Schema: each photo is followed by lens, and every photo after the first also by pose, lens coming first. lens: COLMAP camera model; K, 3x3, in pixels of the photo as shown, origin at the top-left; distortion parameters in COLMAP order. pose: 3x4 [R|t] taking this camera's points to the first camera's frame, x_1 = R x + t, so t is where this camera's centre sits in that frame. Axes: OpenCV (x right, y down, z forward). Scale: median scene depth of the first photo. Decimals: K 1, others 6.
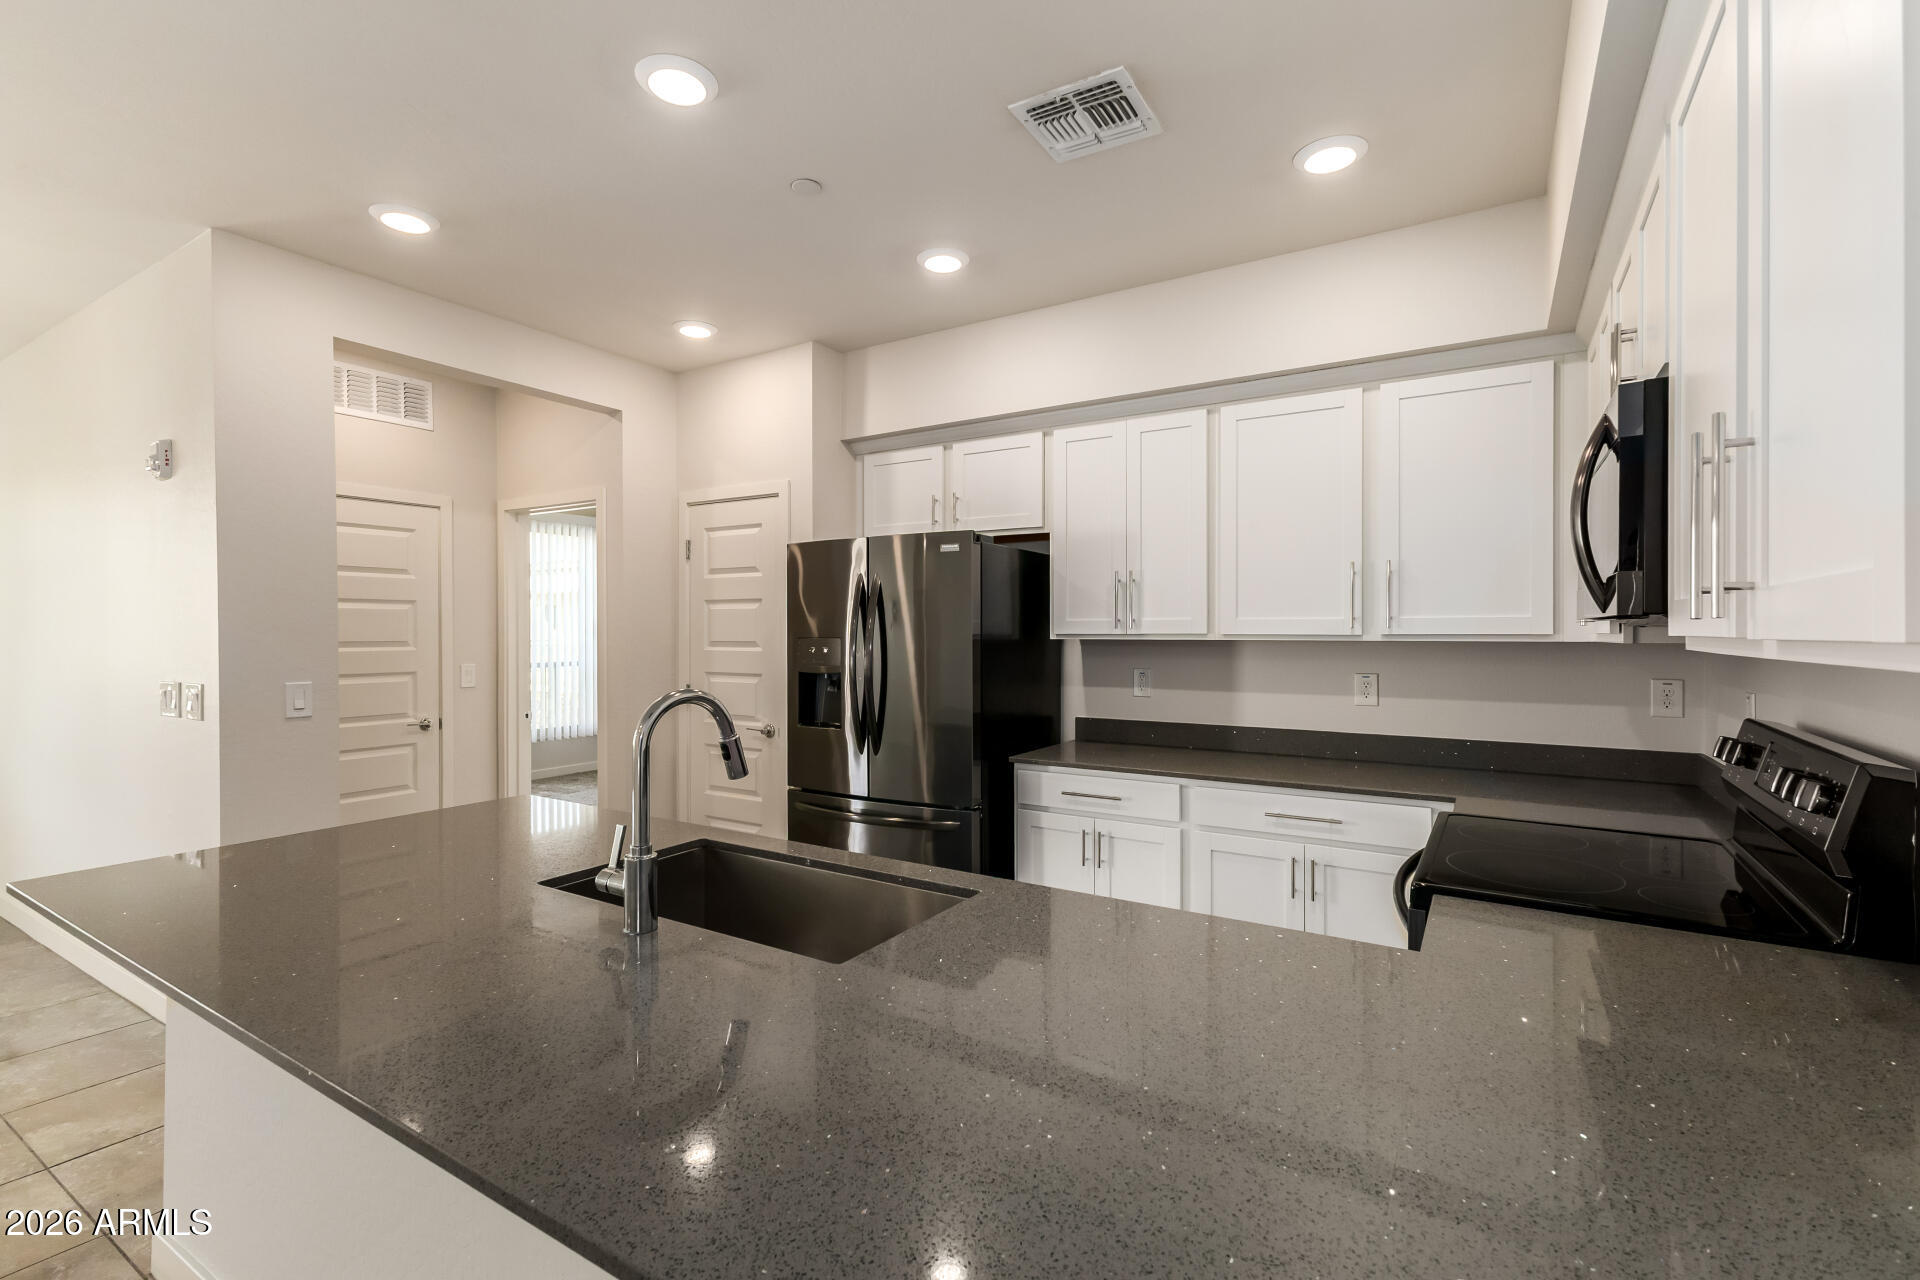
lens RADIAL K [[833.2, 0, 938.9], [0, 833.2, 637.5], [0, 0, 1]] dist [-0.001391, -0.000075]
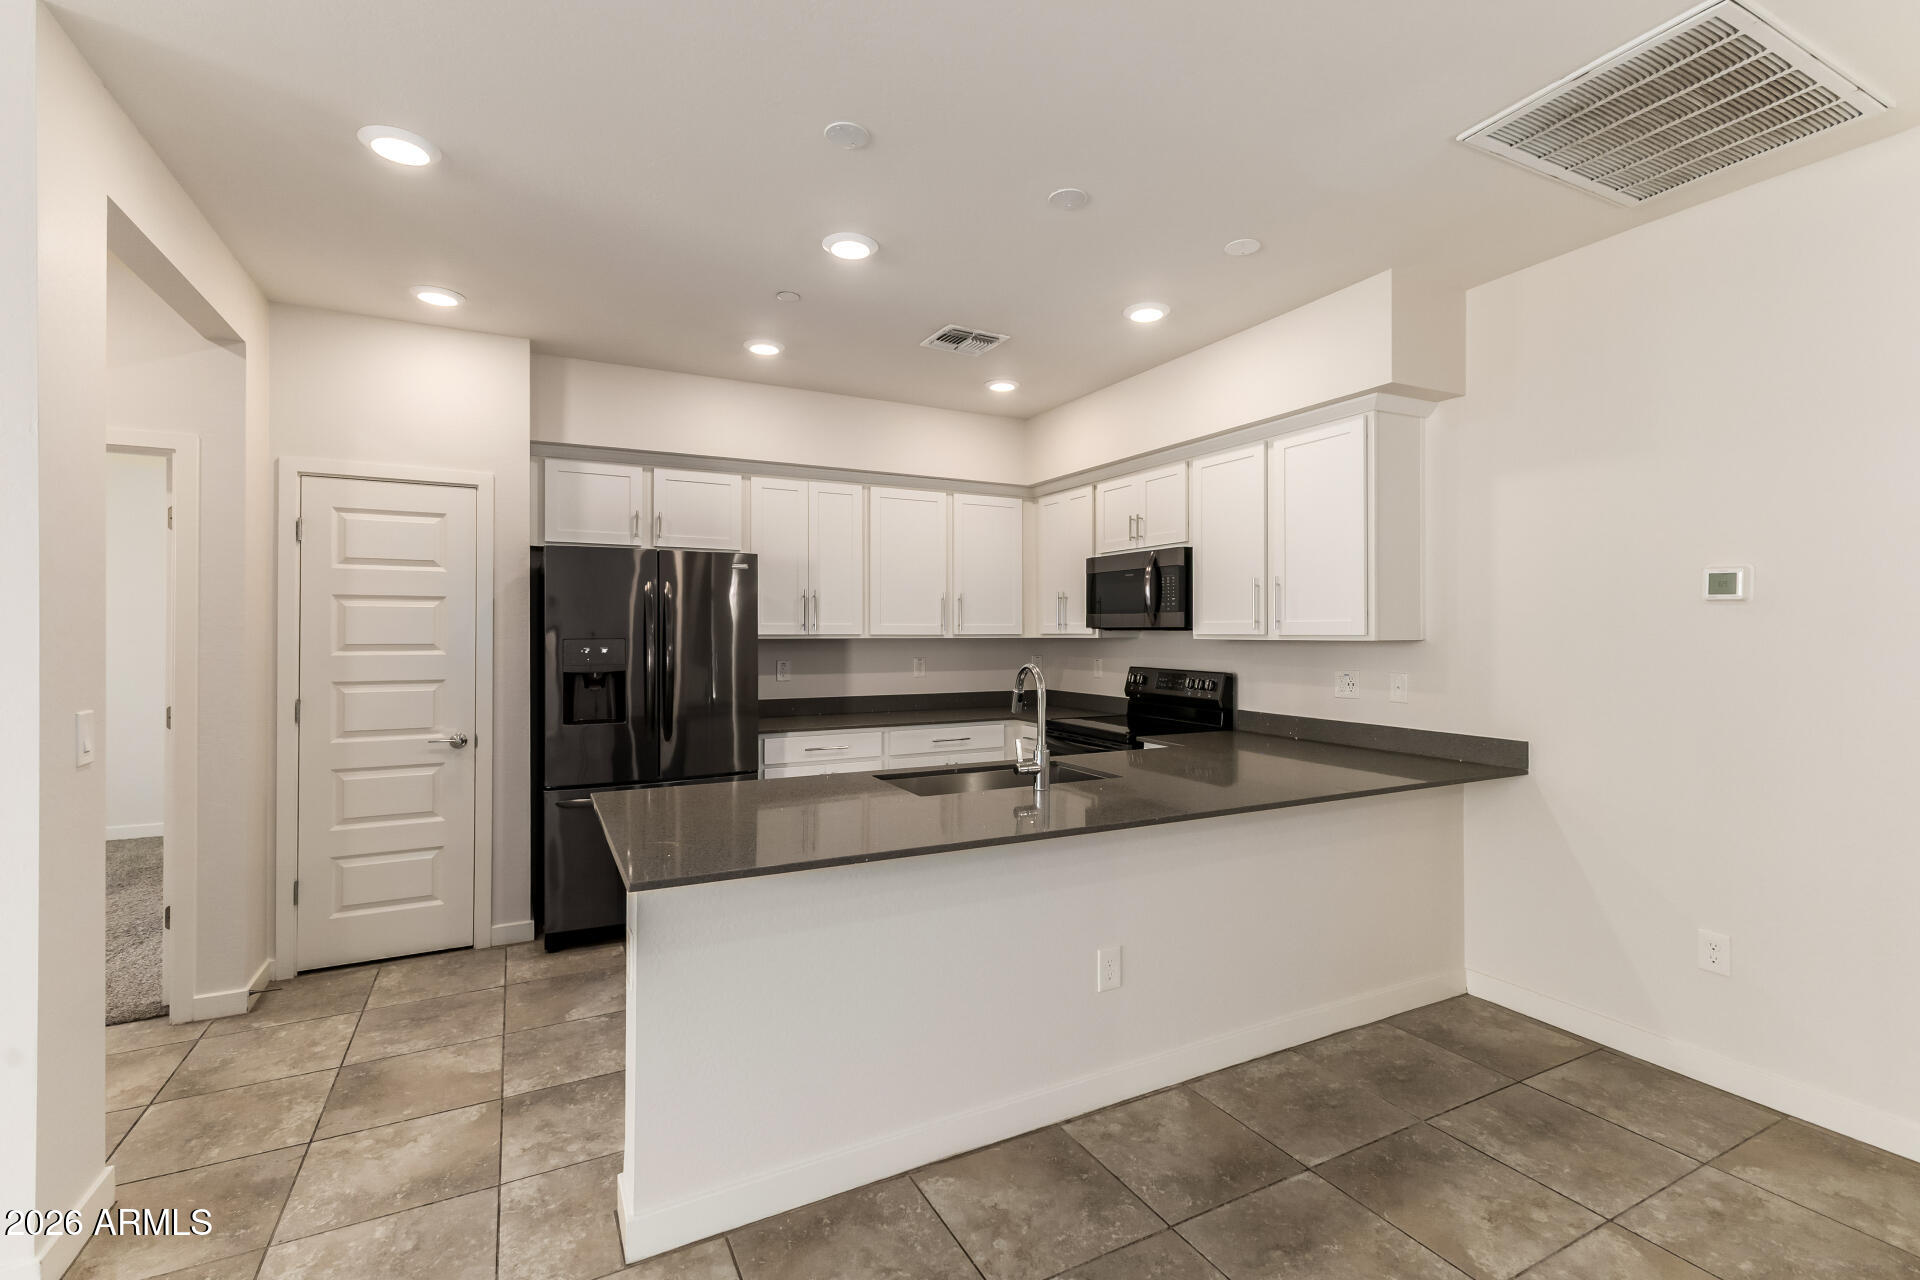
lens RADIAL K [[799.2, 0, 978.4], [0, 799.2, 632.9], [0, 0, 1]] dist [0.002295, -0.002852]
pose [[0.525560, -0.000771, 0.850756, -0.715077], [0.006030, 0.999978, -0.002819, -0.001229], [-0.850735, 0.006612, 0.525553, 0.052760]]
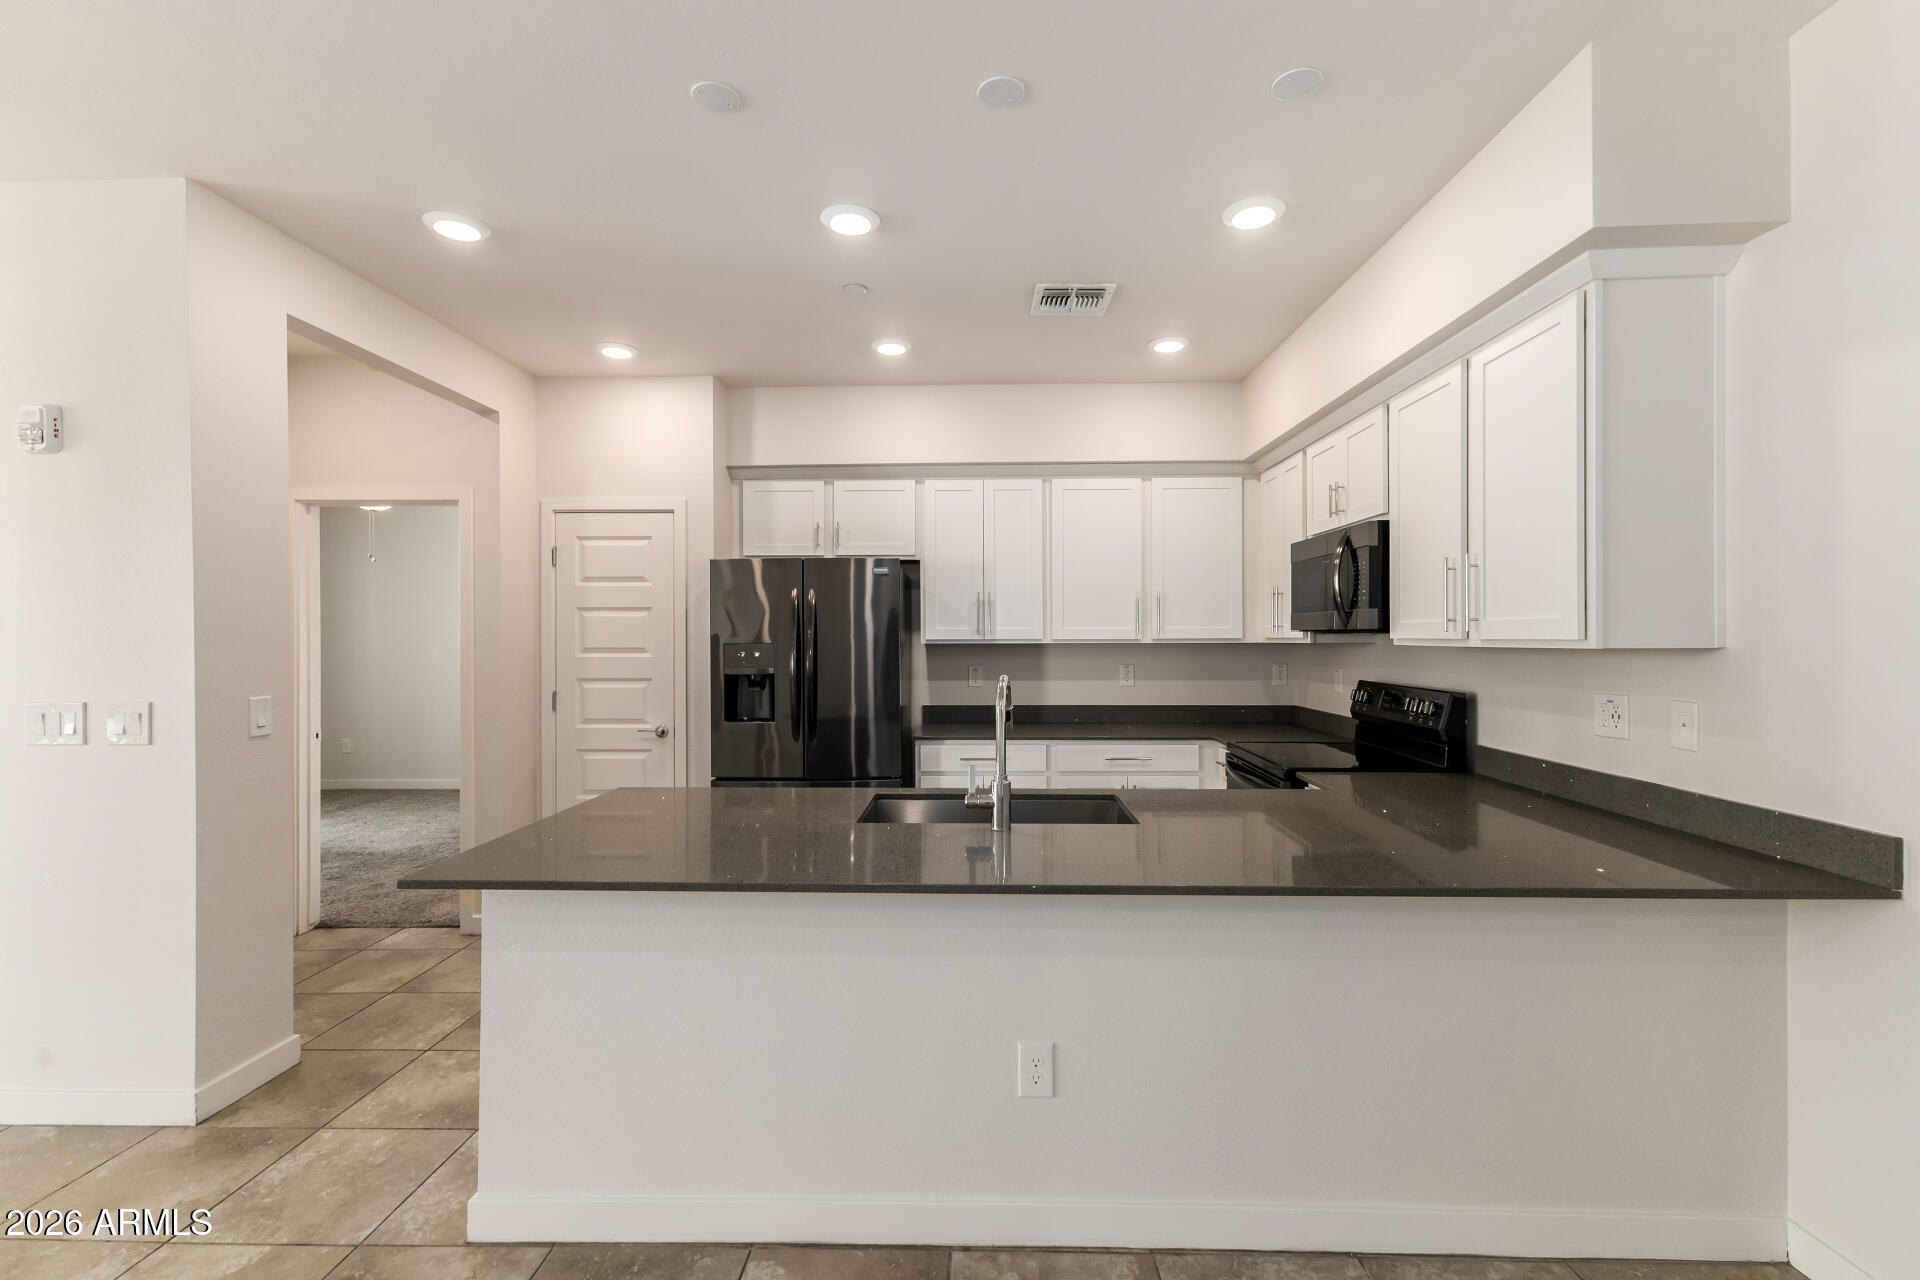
lens RADIAL K [[808.2, 0, 972.1], [0, 808.2, 641.7], [0, 0, 1]] dist [0.001328, -0.000409]
pose [[0.863518, -0.005405, 0.504288, -0.418453], [0.006316, 0.999980, -0.000096, -0.000237], [-0.504278, 0.003268, 0.863535, -0.103938]]
